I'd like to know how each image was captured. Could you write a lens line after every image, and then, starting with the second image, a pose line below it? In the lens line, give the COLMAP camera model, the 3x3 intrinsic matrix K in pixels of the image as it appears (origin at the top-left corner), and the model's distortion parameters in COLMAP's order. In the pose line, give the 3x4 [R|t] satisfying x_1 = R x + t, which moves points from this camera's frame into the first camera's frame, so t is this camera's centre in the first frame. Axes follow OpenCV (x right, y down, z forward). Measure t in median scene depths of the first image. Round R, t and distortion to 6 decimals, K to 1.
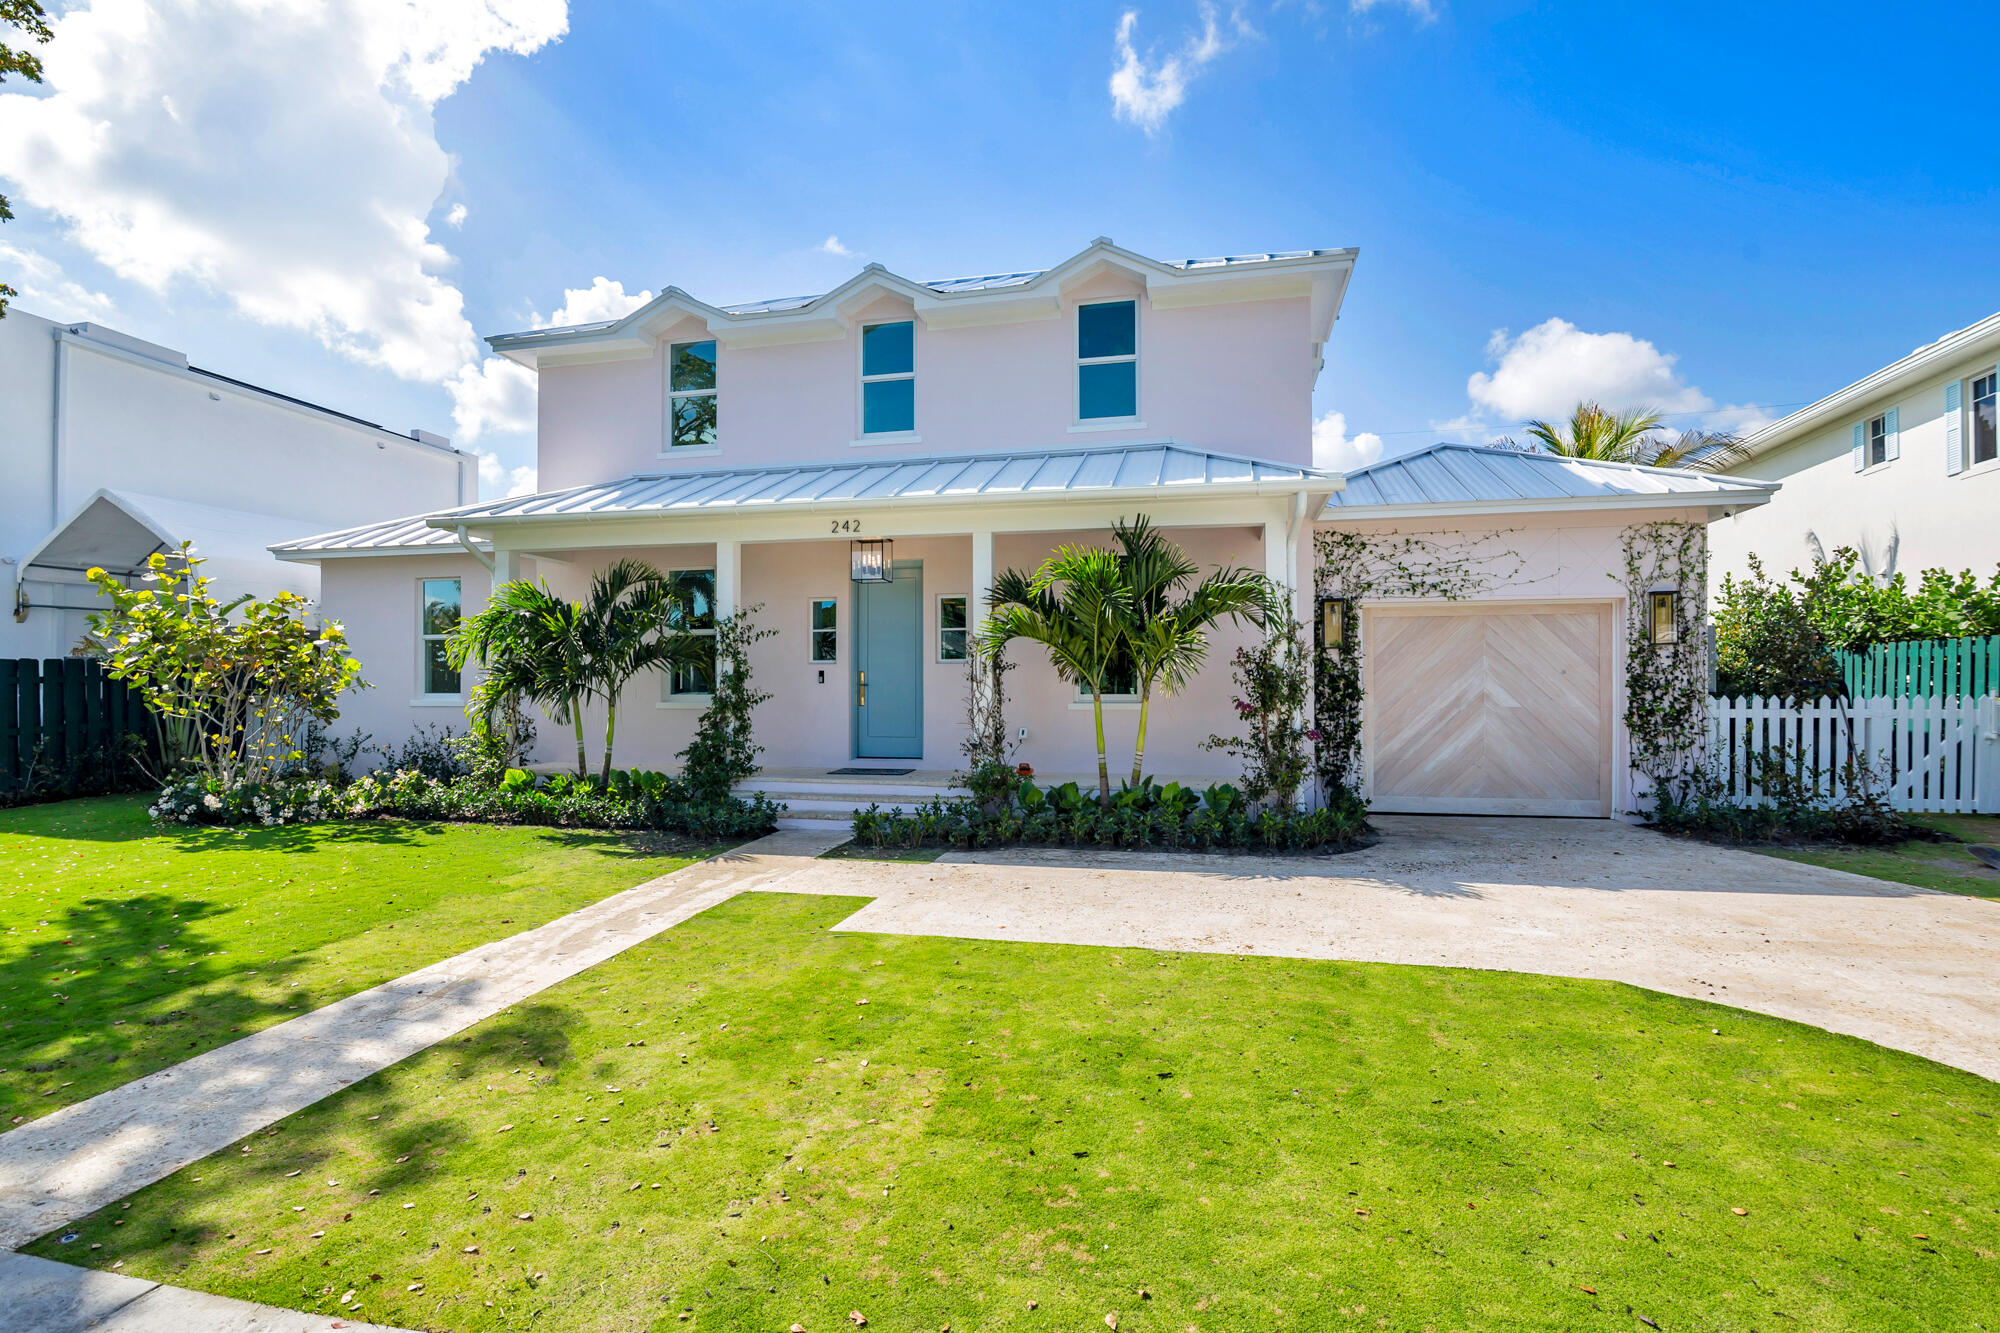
lens RADIAL K [[925.3, 0, 1000.9], [0, 925.3, 709.0], [0, 0, 1]] dist [-0.008218, -0.000292]
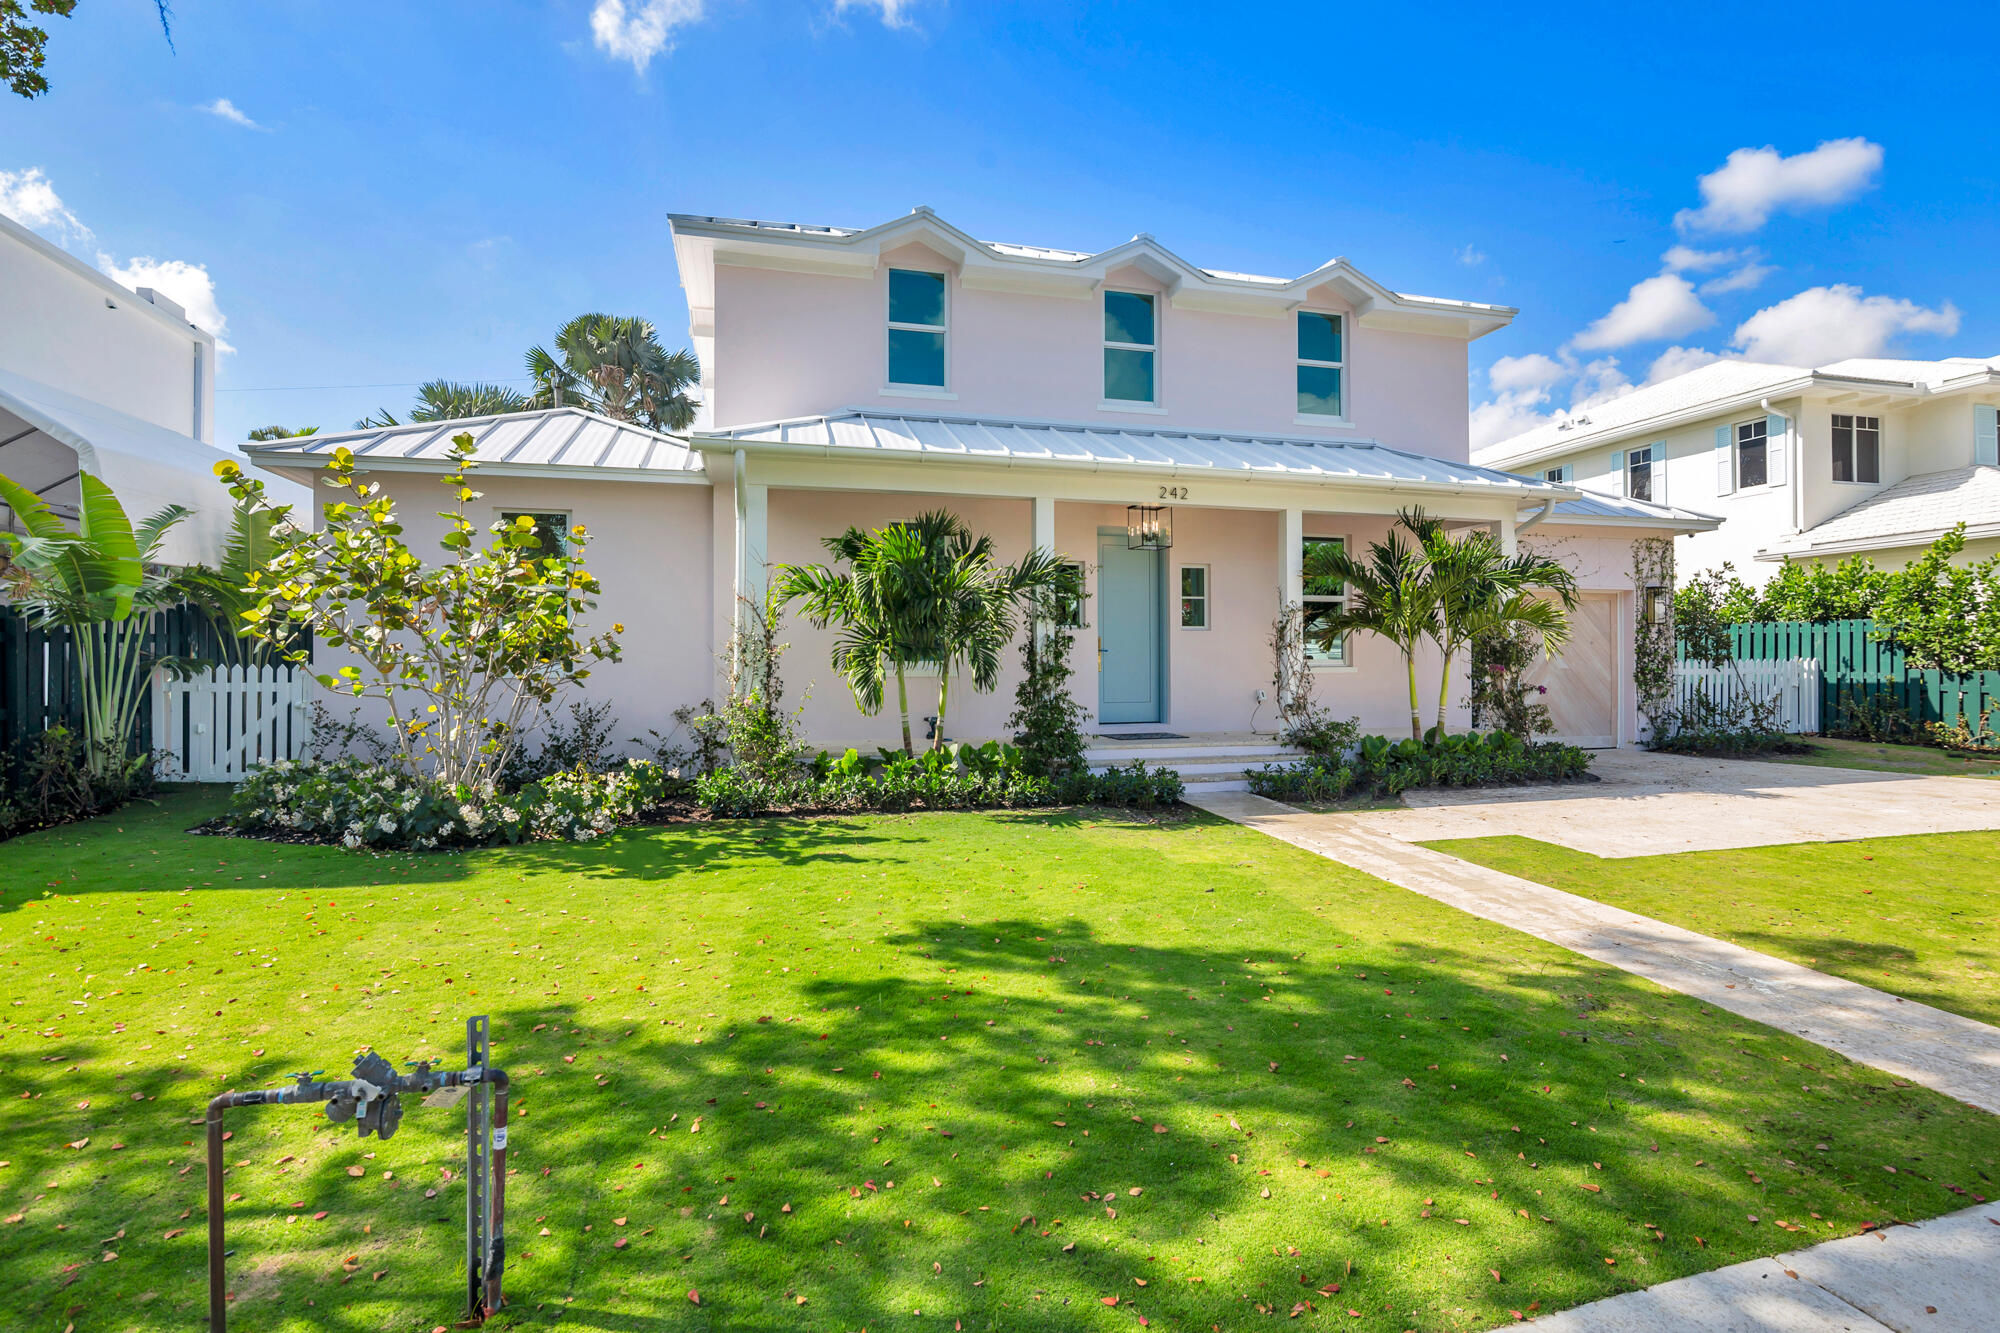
lens RADIAL K [[933.2, 0, 1000.0], [0, 933.2, 666.5], [0, 0, 1]] dist [-0.002531, 0.000089]
pose [[0.882494, -0.003971, 0.470306, -0.851378], [0.008527, 0.999935, -0.007557, -0.001254], [-0.470246, 0.010679, 0.882471, 0.197166]]
